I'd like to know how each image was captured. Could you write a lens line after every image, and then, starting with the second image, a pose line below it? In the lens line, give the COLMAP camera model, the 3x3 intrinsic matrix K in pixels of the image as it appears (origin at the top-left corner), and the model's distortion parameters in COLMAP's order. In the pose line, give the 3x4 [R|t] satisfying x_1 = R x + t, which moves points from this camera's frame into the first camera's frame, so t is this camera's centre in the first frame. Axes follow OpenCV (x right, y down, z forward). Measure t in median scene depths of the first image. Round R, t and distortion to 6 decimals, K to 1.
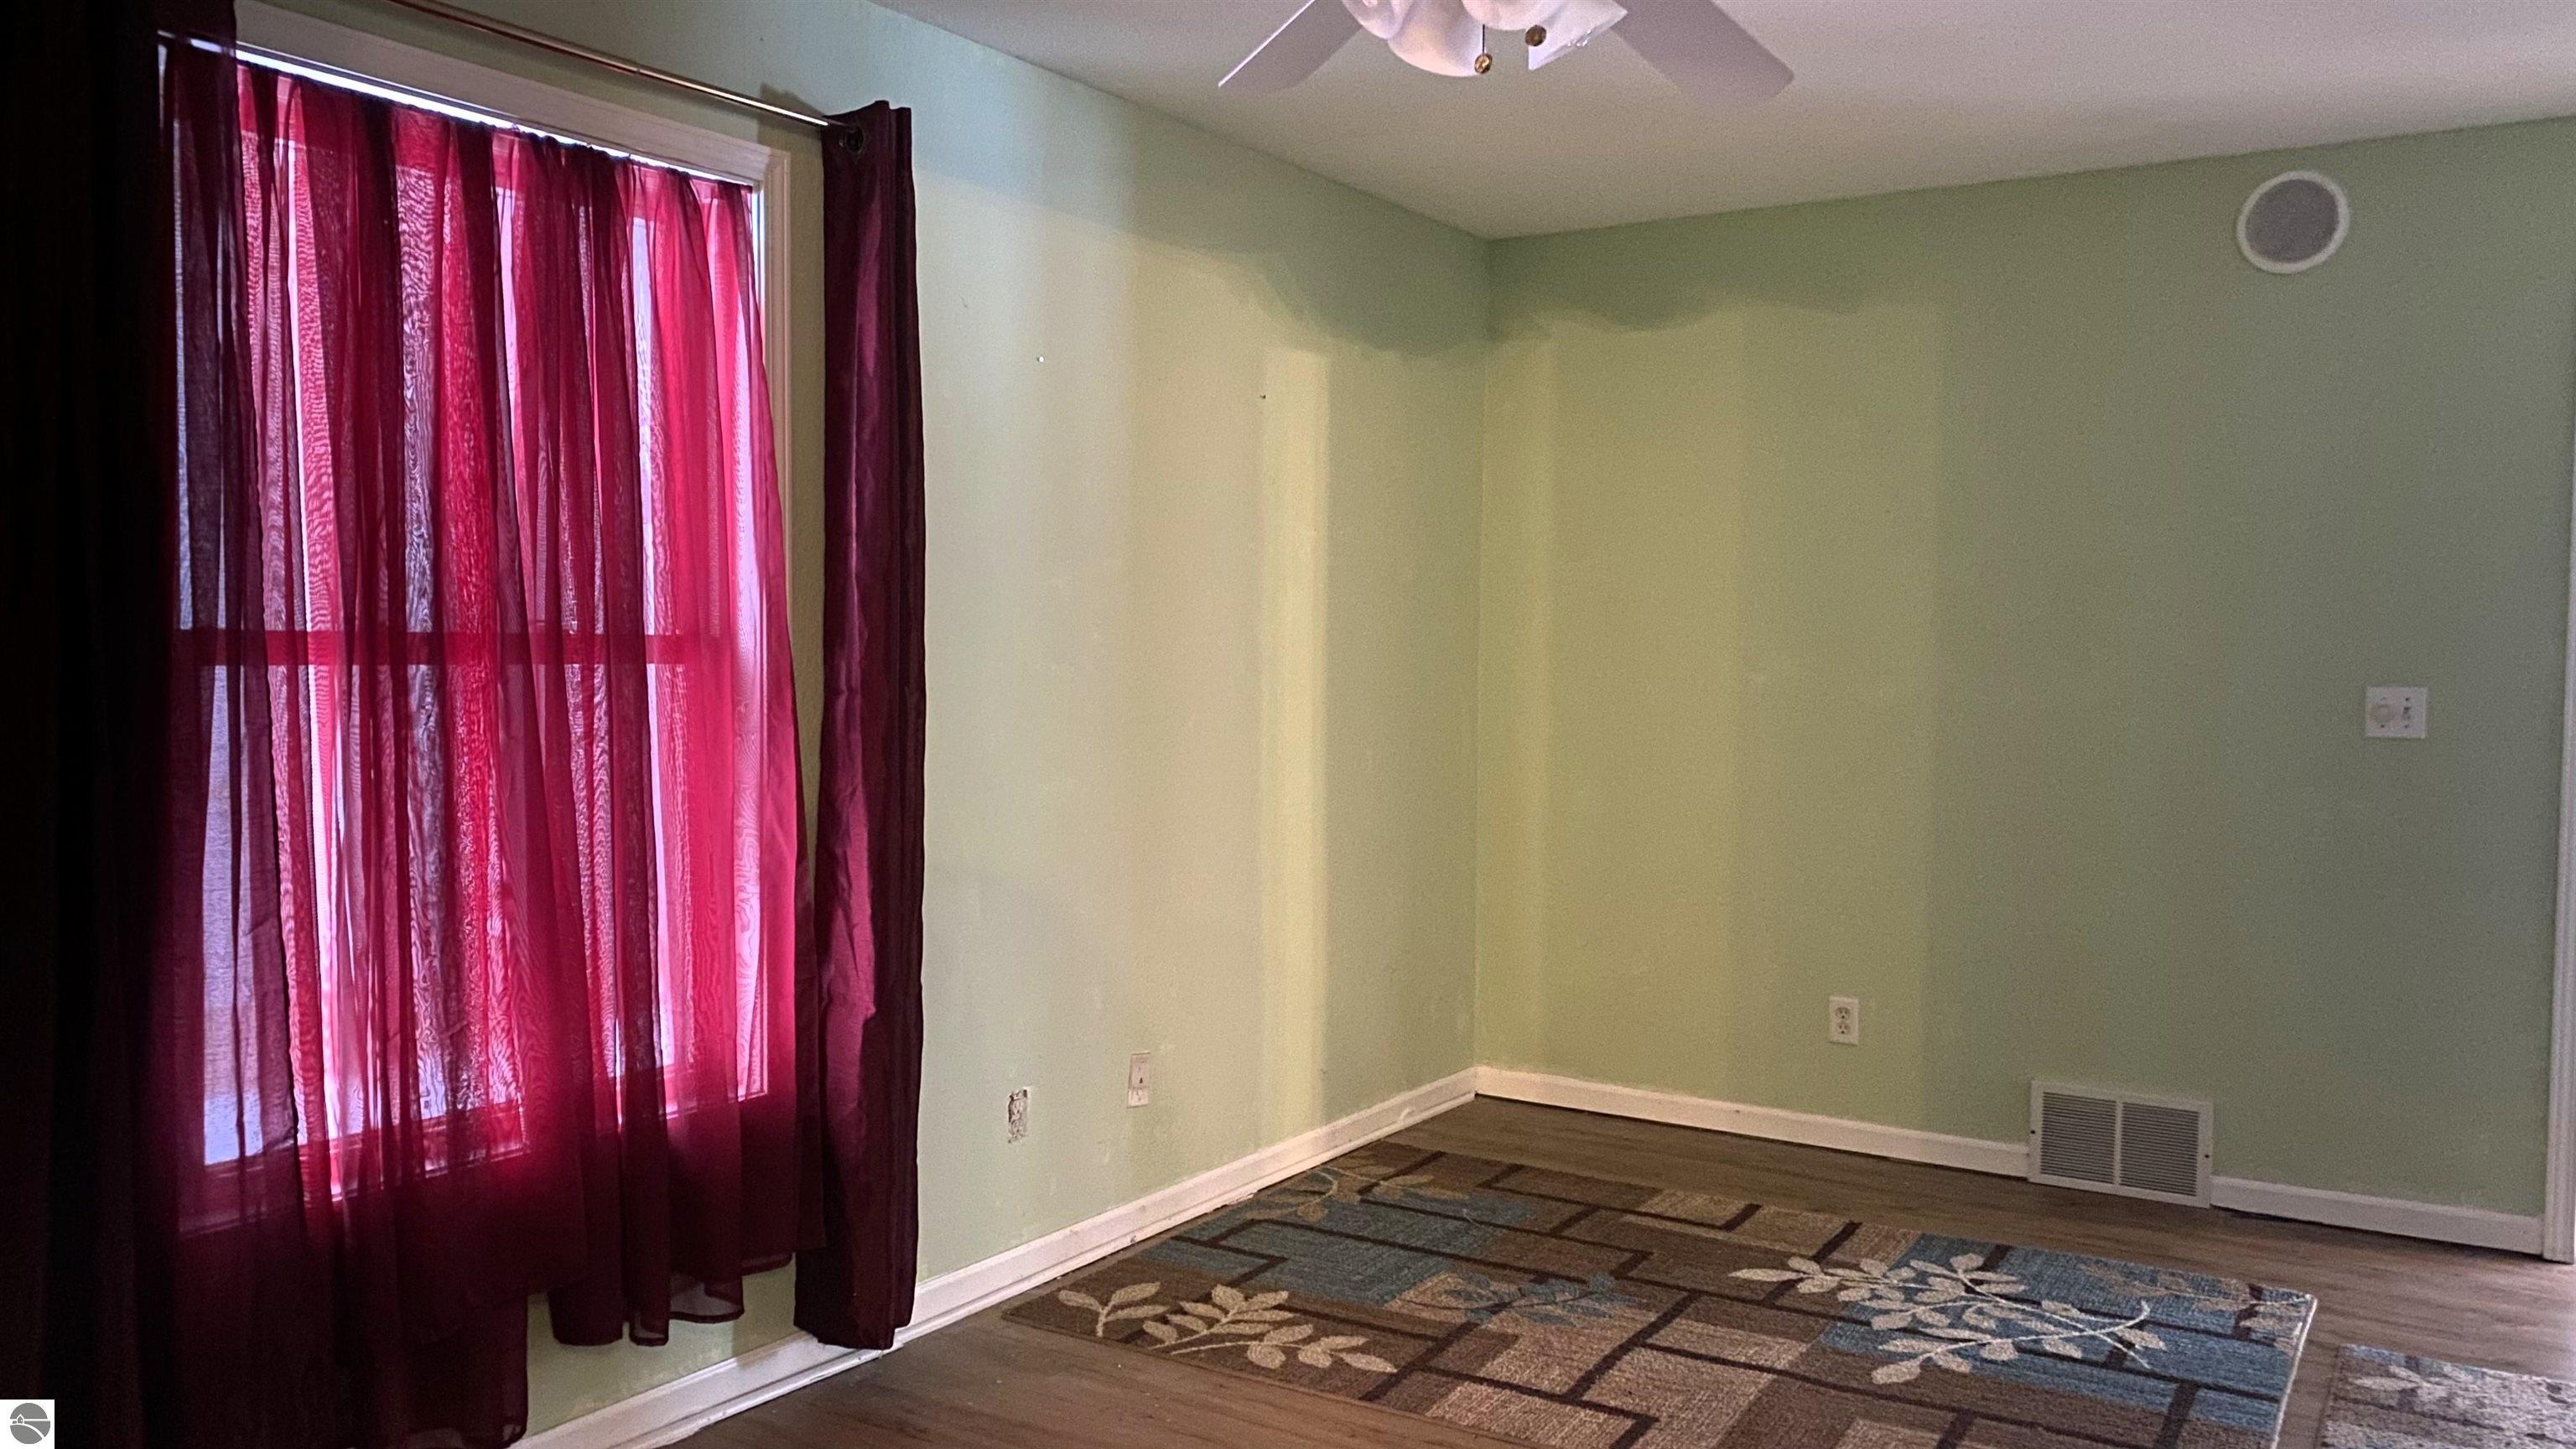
lens RADIAL K [[1967.1, 0, 1290.8], [0, 1967.1, 717.4], [0, 0, 1]] dist [0.032162, -0.034317]
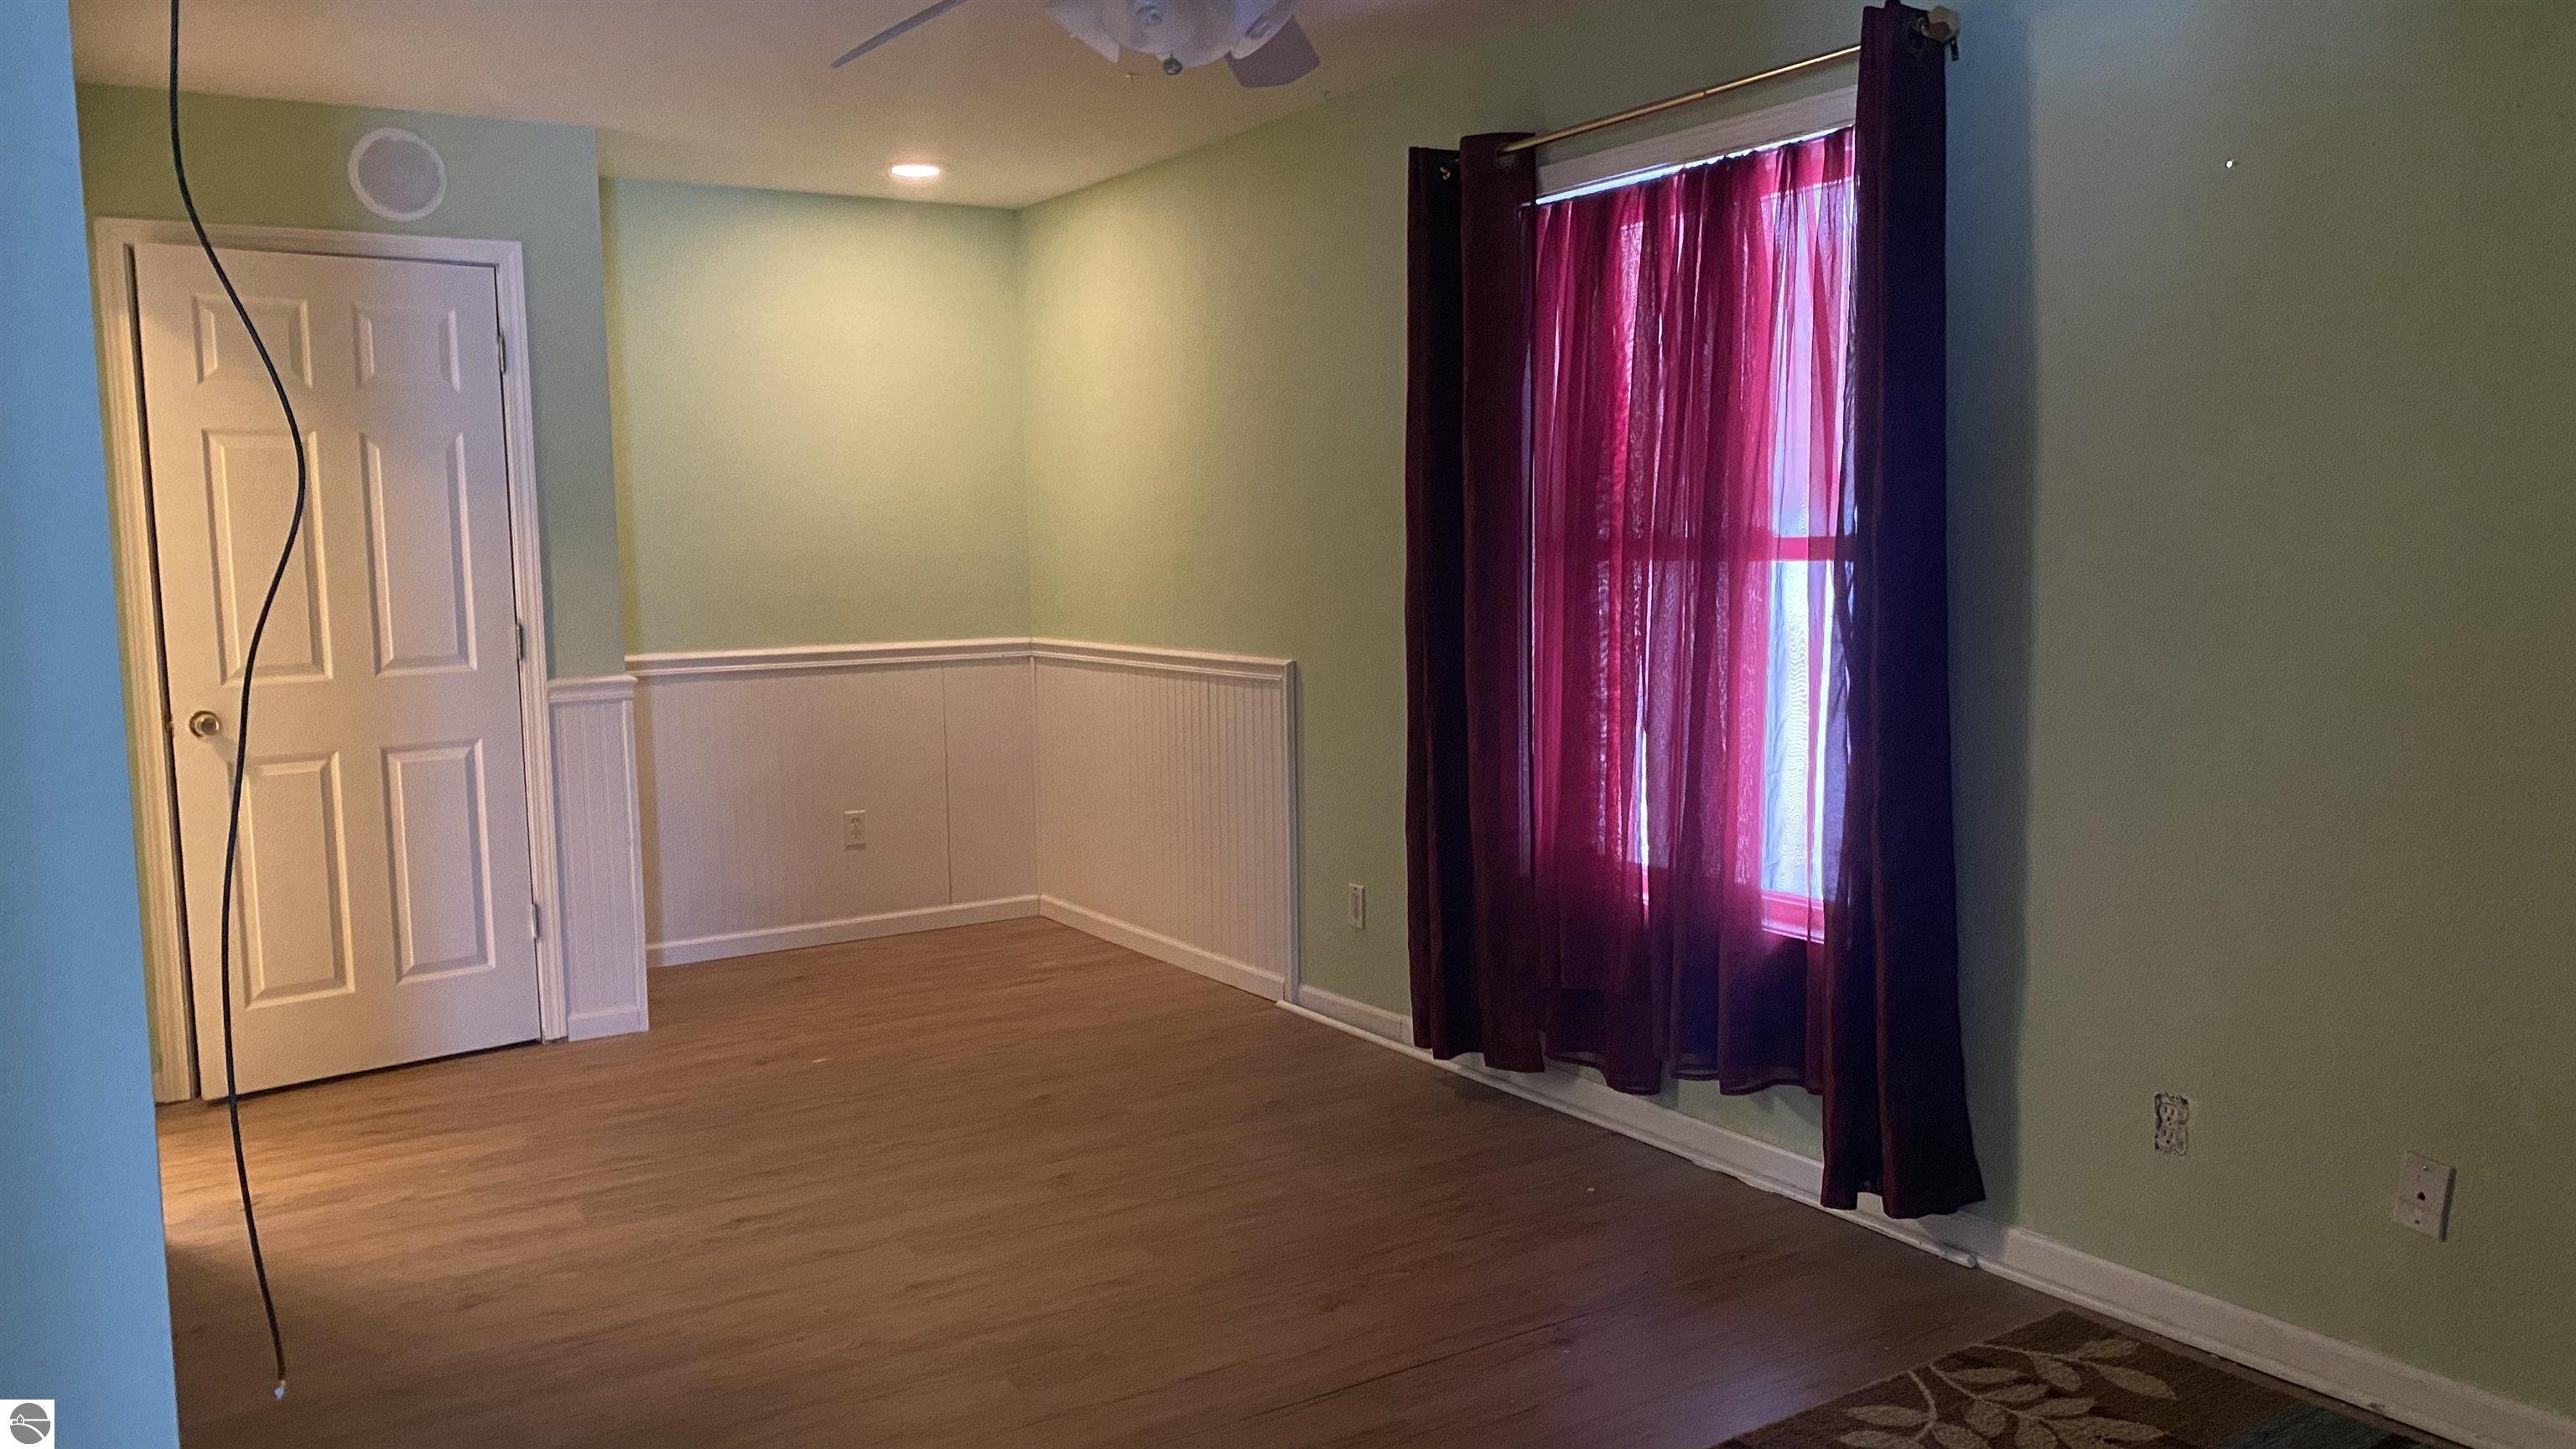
lens RADIAL K [[1967.1, 0, 1292.1], [0, 1967.1, 741.0], [0, 0, 1]] dist [0.032162, -0.034317]
pose [[-0.412992, 0.100068, -0.905220, 0.806018], [-0.022030, 0.992557, 0.119774, -0.049898], [0.910468, 0.069407, -0.407714, 1.083748]]
